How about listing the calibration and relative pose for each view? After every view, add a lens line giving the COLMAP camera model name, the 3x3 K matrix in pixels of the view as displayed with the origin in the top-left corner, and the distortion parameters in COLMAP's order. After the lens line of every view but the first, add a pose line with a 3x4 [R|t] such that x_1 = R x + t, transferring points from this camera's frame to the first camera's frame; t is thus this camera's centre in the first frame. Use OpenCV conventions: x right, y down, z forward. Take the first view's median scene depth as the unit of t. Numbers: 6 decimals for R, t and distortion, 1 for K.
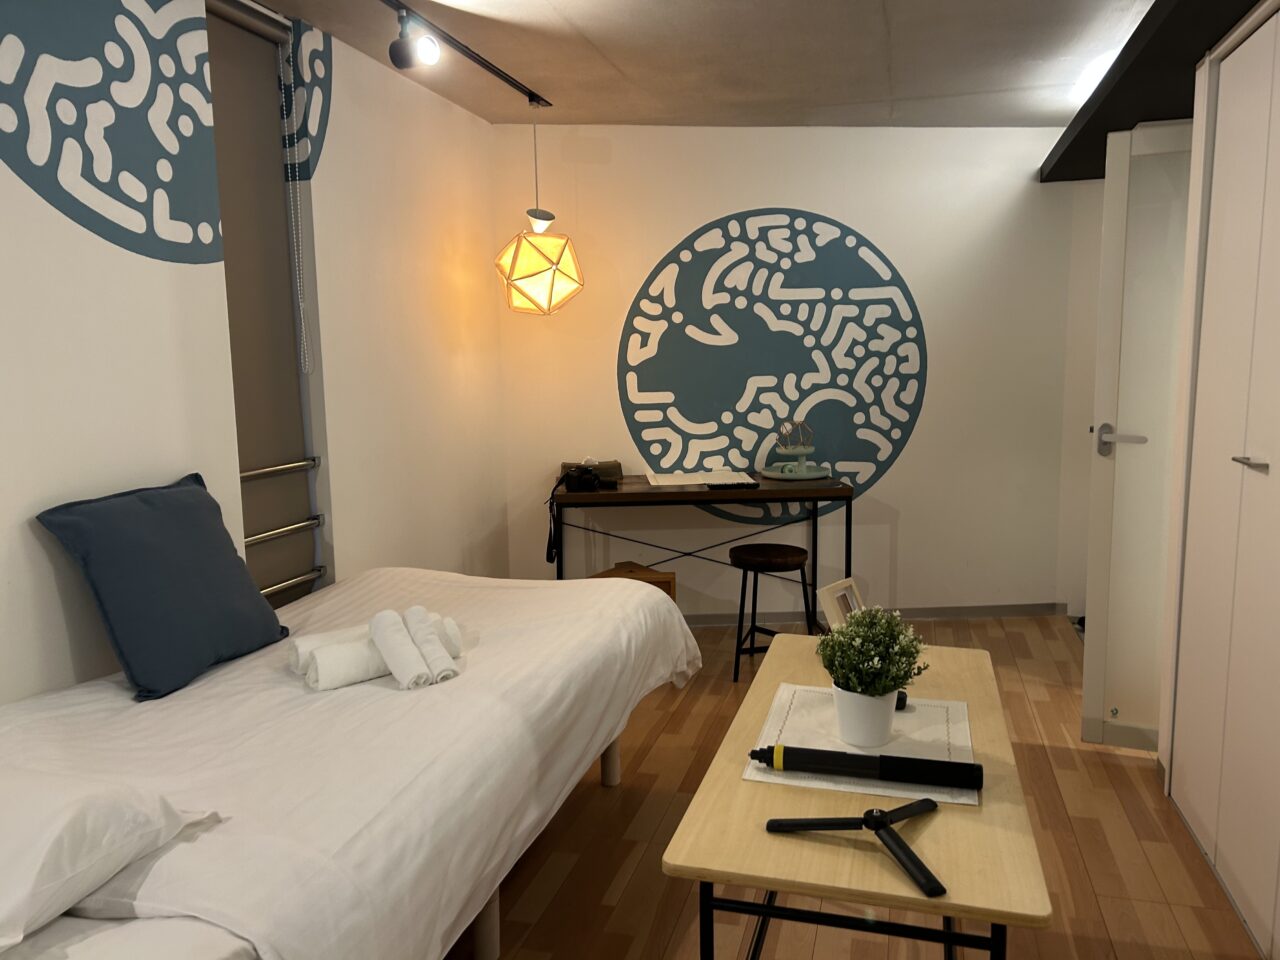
lens RADIAL K [[967.2, 0, 635.5], [0, 967.2, 488.4], [0, 0, 1]] dist [0.053864, -0.064905]
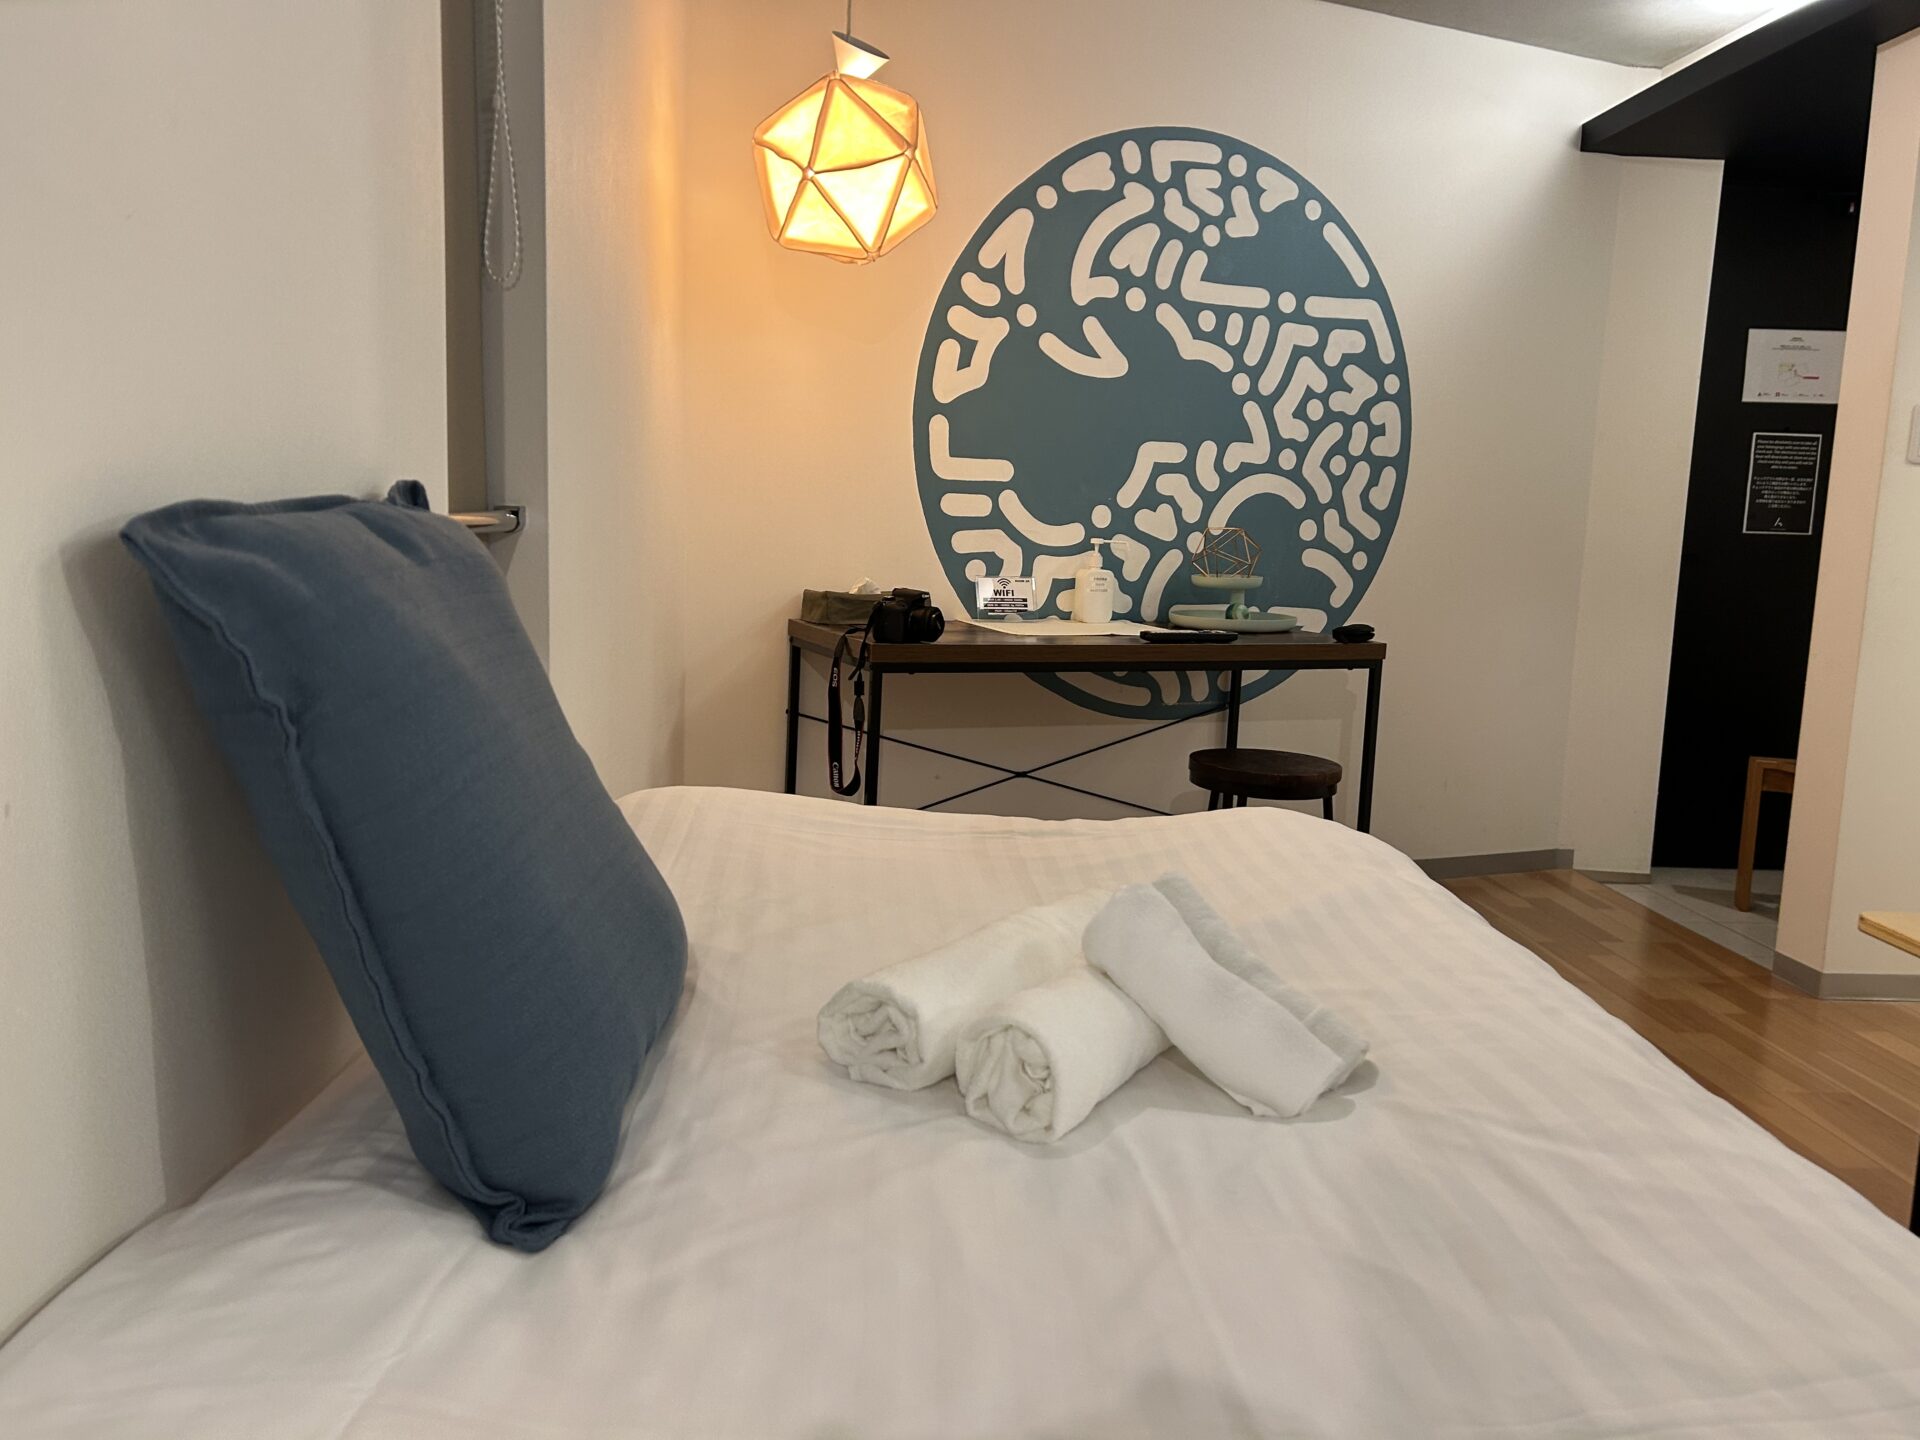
lens RADIAL K [[1450.8, 0, 967.8], [0, 1450.8, 709.7], [0, 0, 1]] dist [0.053864, -0.064905]
pose [[0.938396, 0.004537, 0.345532, -0.255592], [-0.004525, 0.999989, -0.000841, 0.034842], [-0.345532, -0.000775, 0.938407, 0.282547]]
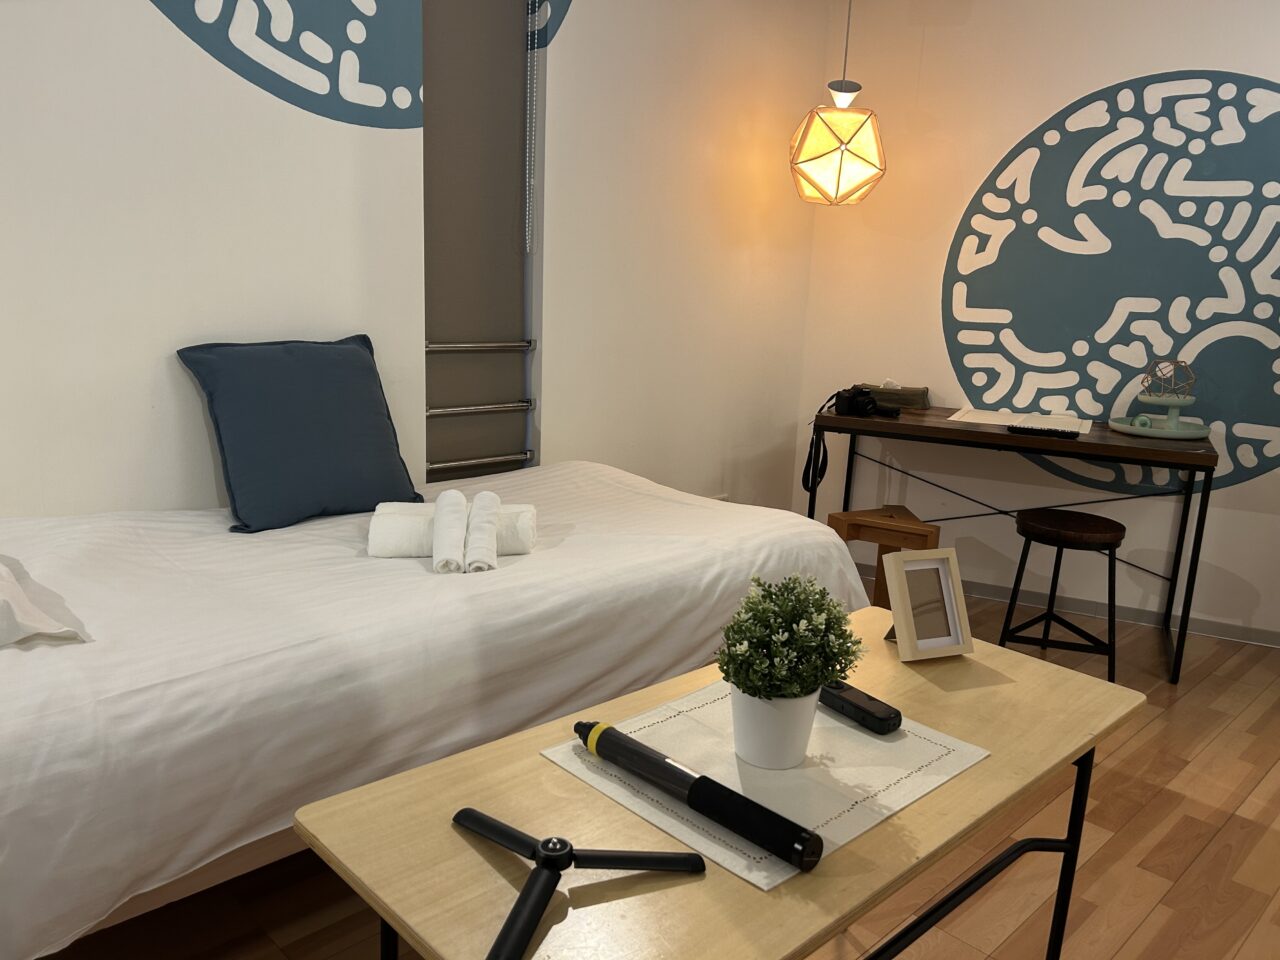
lens RADIAL K [[967.2, 0, 634.5], [0, 967.2, 479.7], [0, 0, 1]] dist [0.053864, -0.064905]
pose [[0.862824, 0.155389, -0.481029, 0.183964], [-0.124536, 0.987594, 0.095645, 0.001368], [0.489923, -0.022619, 0.871472, 0.134900]]
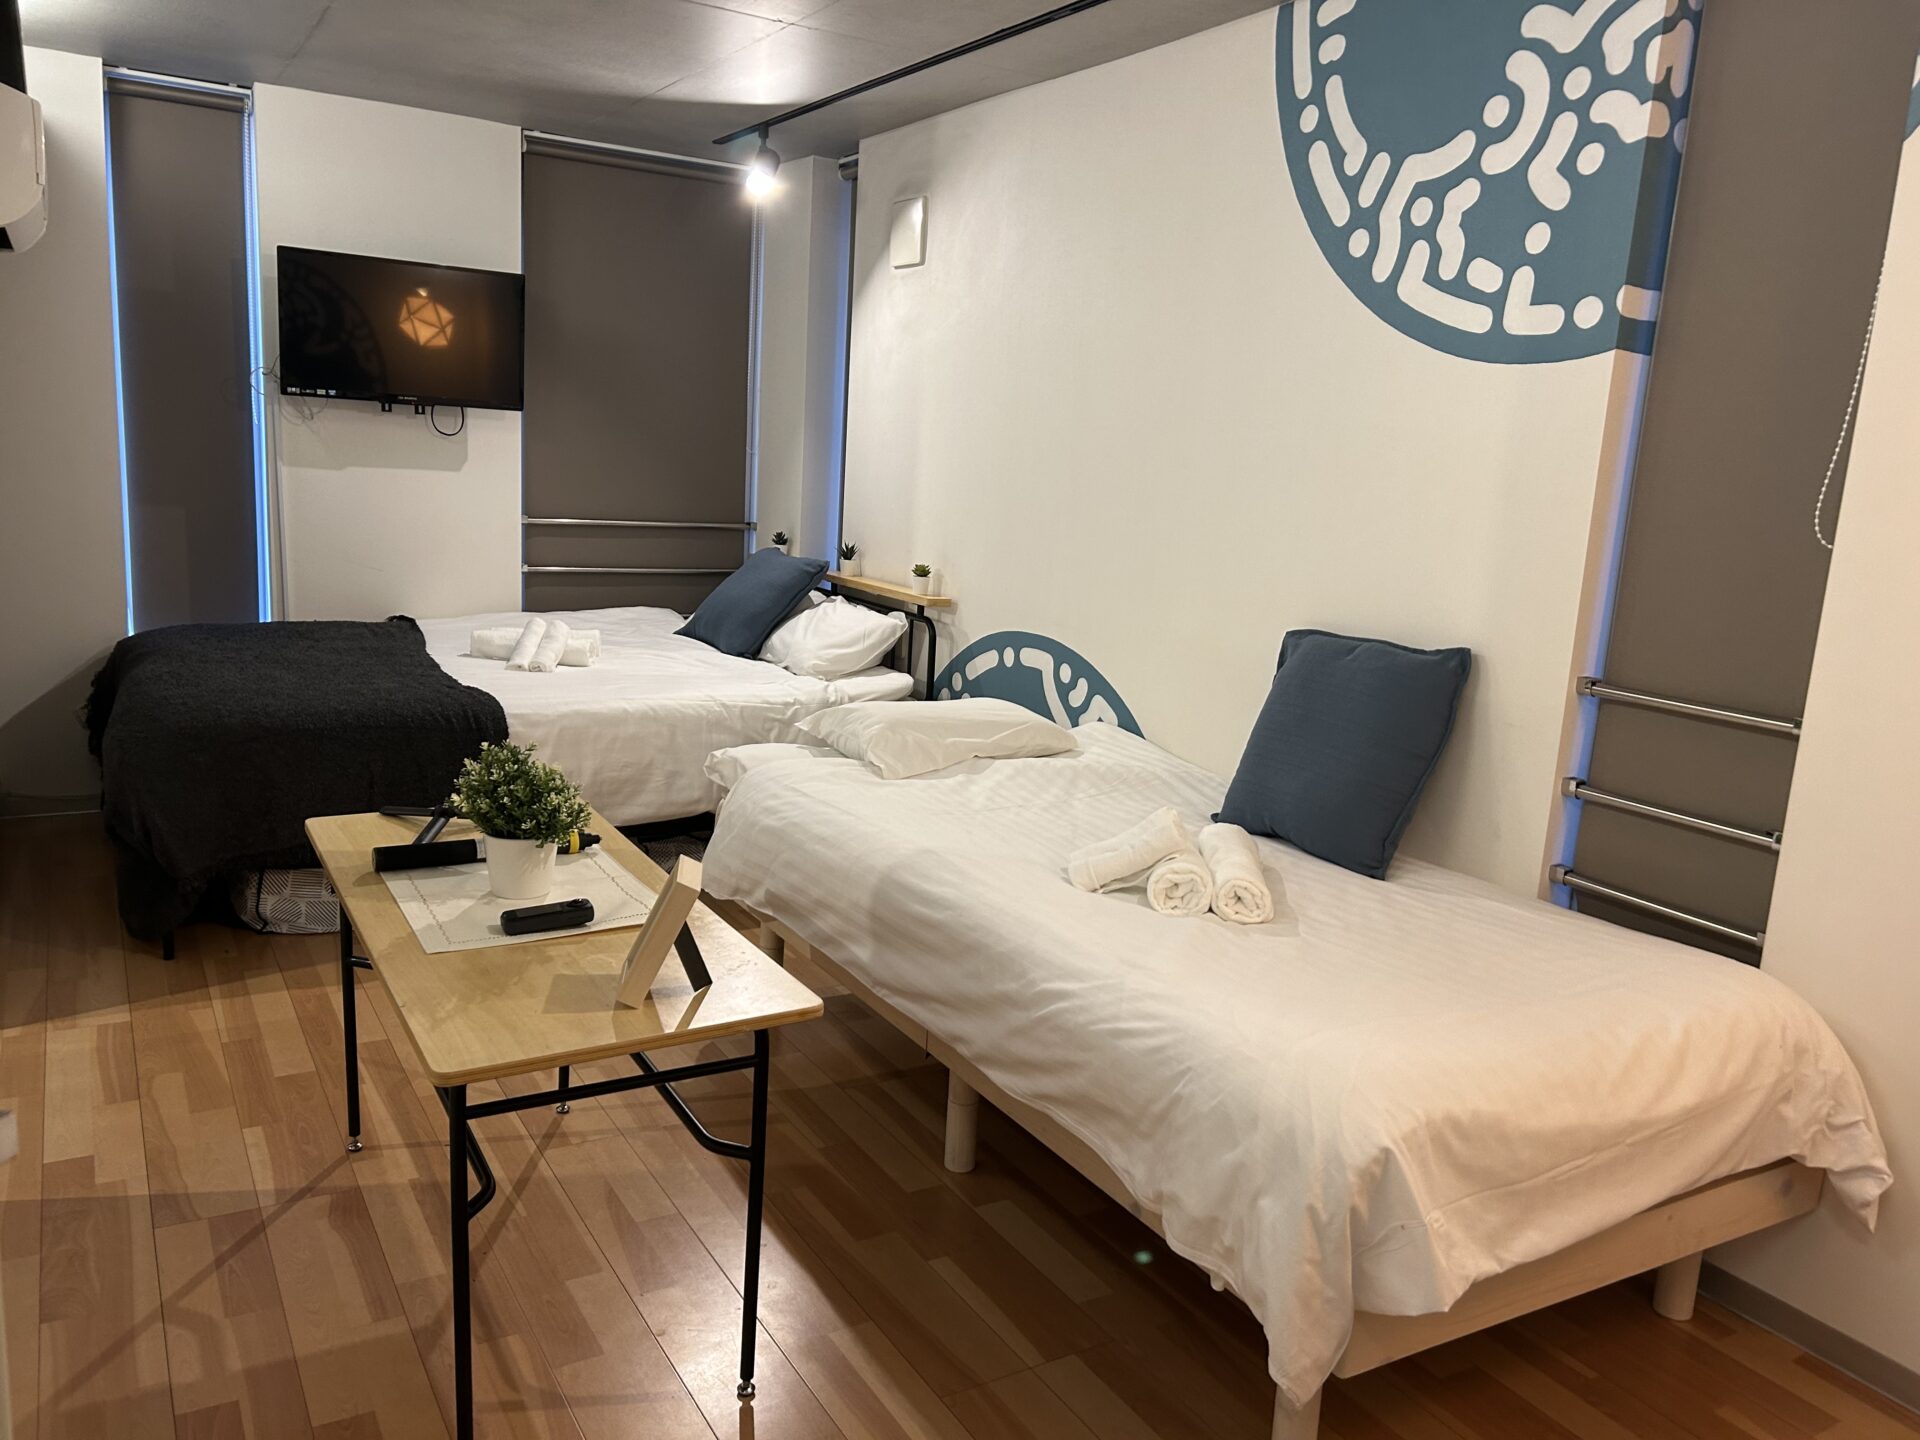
lens RADIAL K [[1450.8, 0, 964.9], [0, 1450.8, 721.3], [0, 0, 1]] dist [0.053864, -0.064905]
pose [[-0.690654, 0.113697, -0.714192, 0.355384], [-0.141469, 0.947244, 0.287604, -0.131814], [0.709213, 0.299671, -0.638133, 0.835021]]
